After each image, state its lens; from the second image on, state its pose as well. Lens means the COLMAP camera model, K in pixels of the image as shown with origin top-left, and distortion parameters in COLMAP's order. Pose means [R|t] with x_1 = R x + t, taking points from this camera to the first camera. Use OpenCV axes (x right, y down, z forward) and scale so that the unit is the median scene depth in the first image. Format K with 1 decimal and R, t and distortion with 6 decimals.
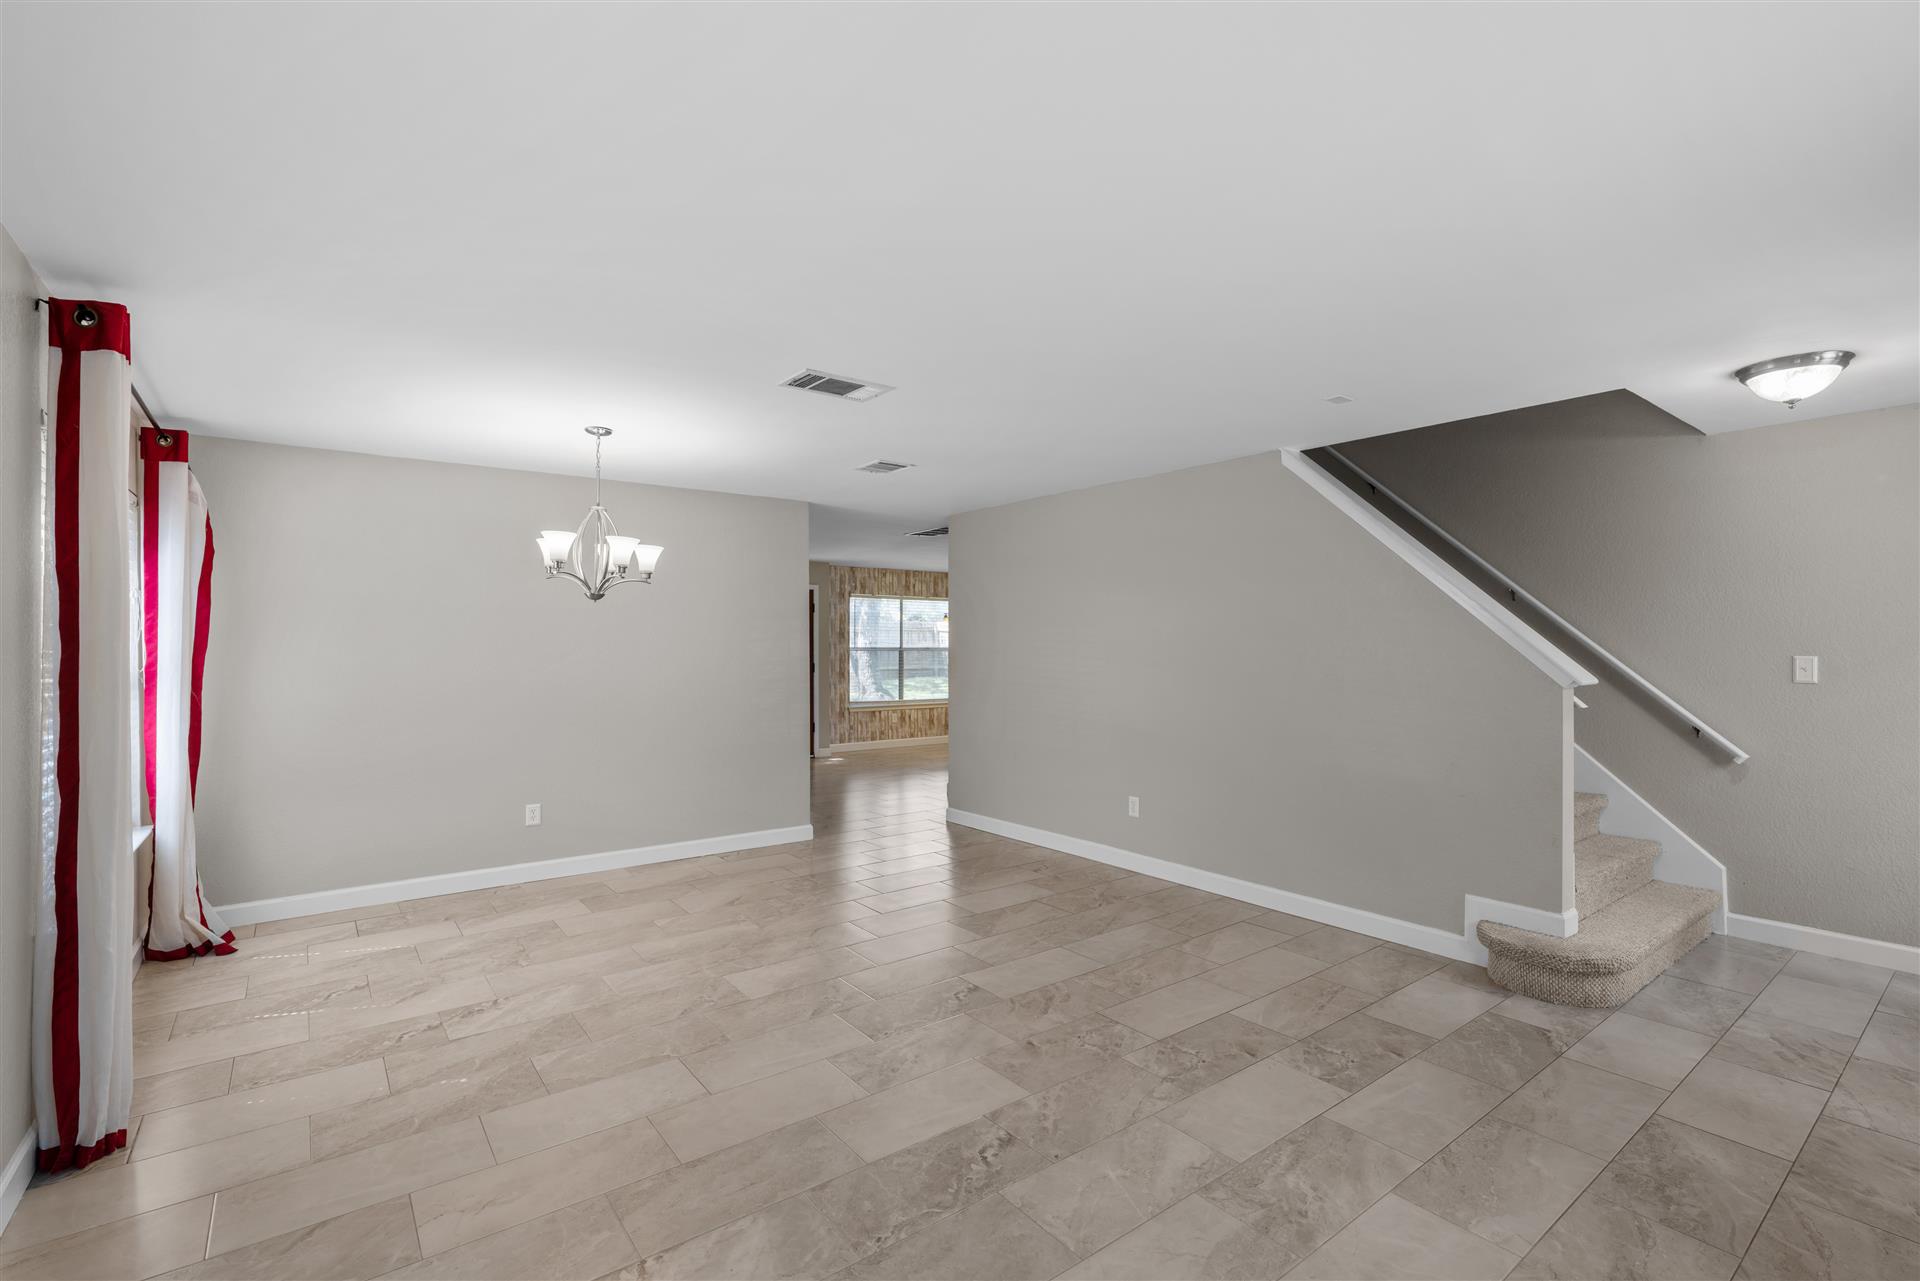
lens RADIAL K [[861.1, 0, 960.7], [0, 861.1, 641.7], [0, 0, 1]] dist [-0.011140, -0.000310]
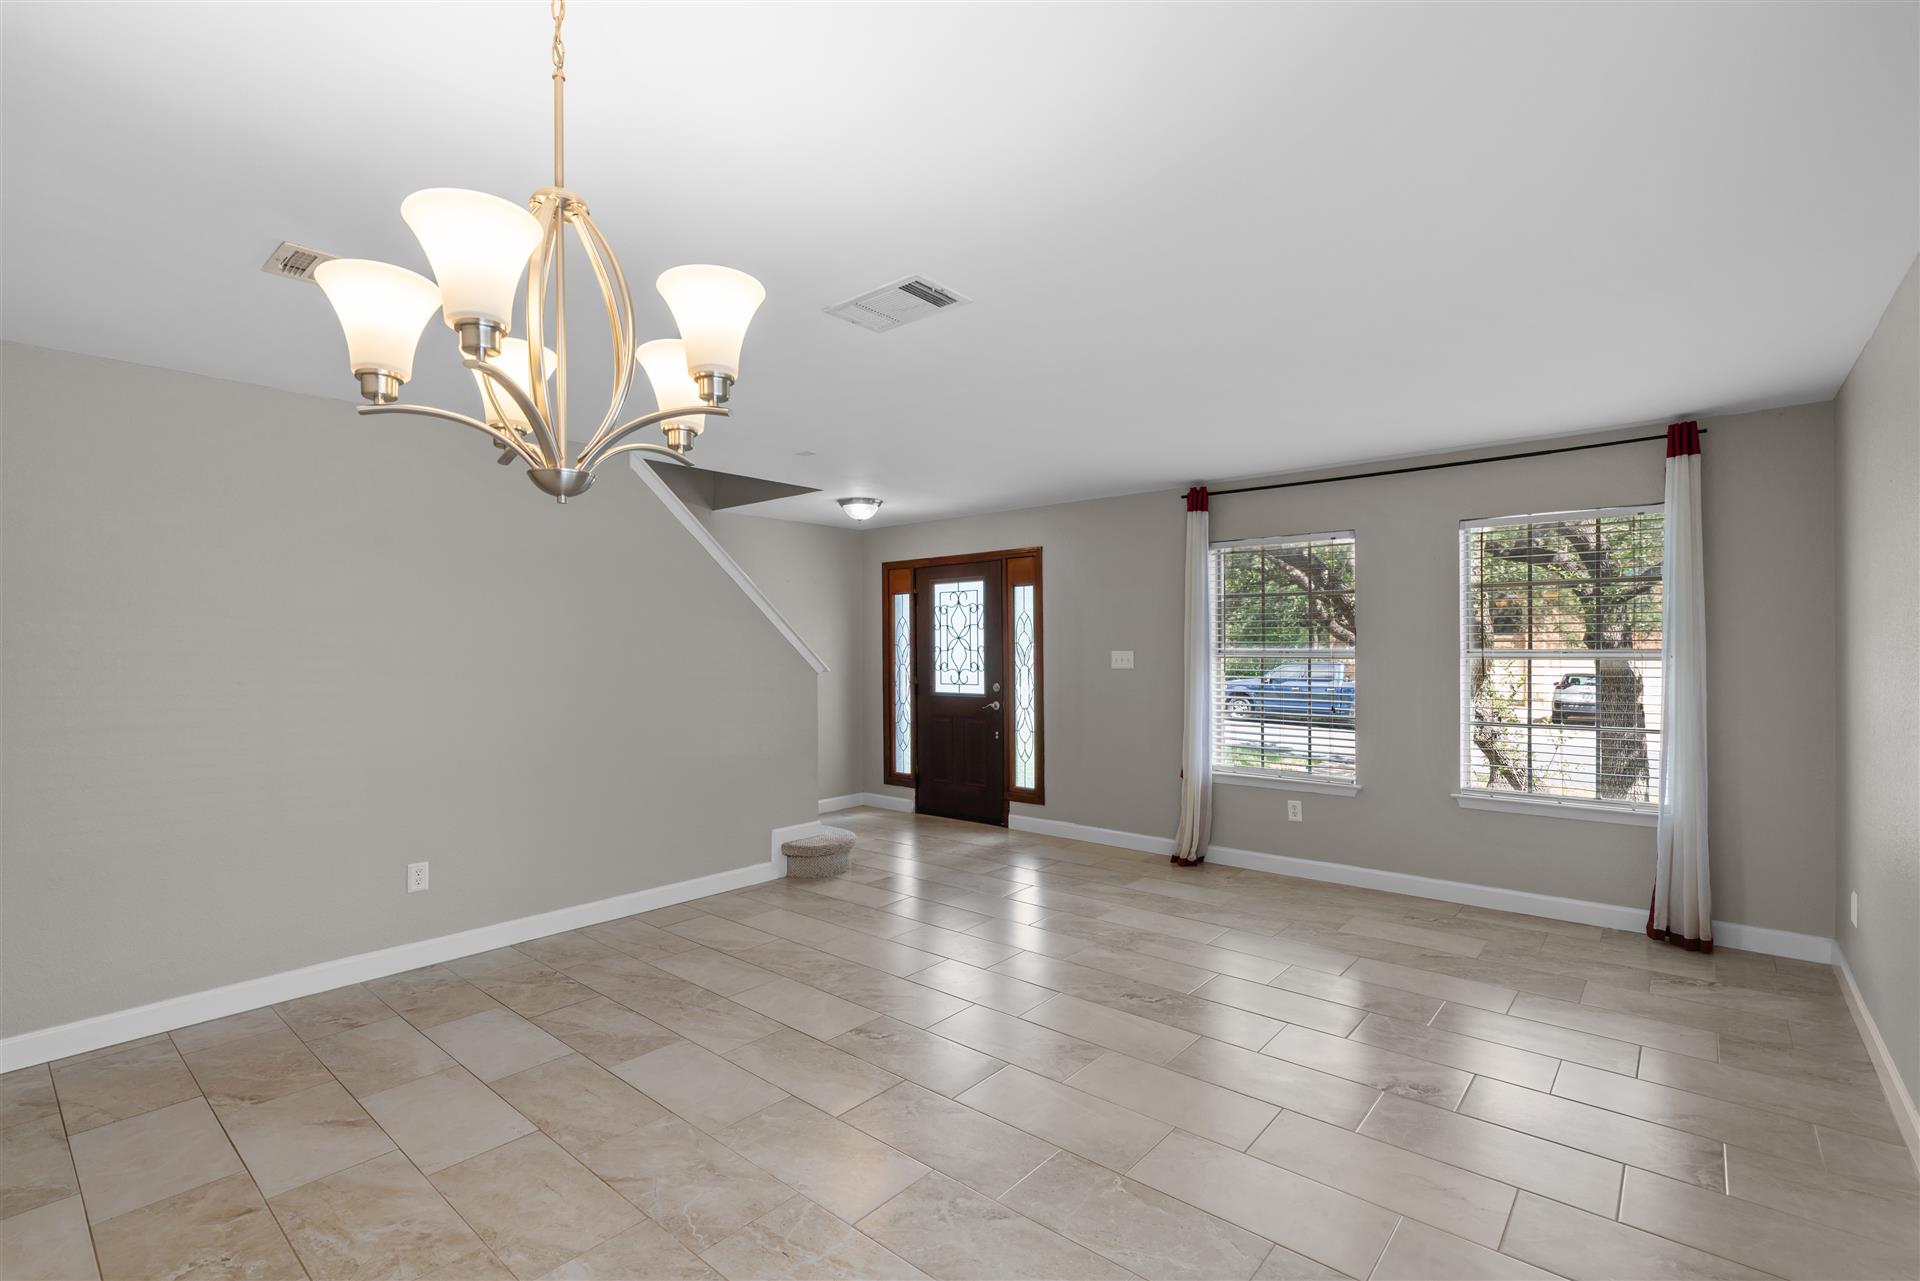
lens RADIAL K [[861.1, 0, 949.8], [0, 861.1, 645.5], [0, 0, 1]] dist [-0.011140, -0.000310]
pose [[-0.197609, 0.001345, 0.980280, -0.765218], [0.000176, 0.999999, -0.001337, 0.003366], [-0.980281, -0.000091, -0.197609, 0.942200]]
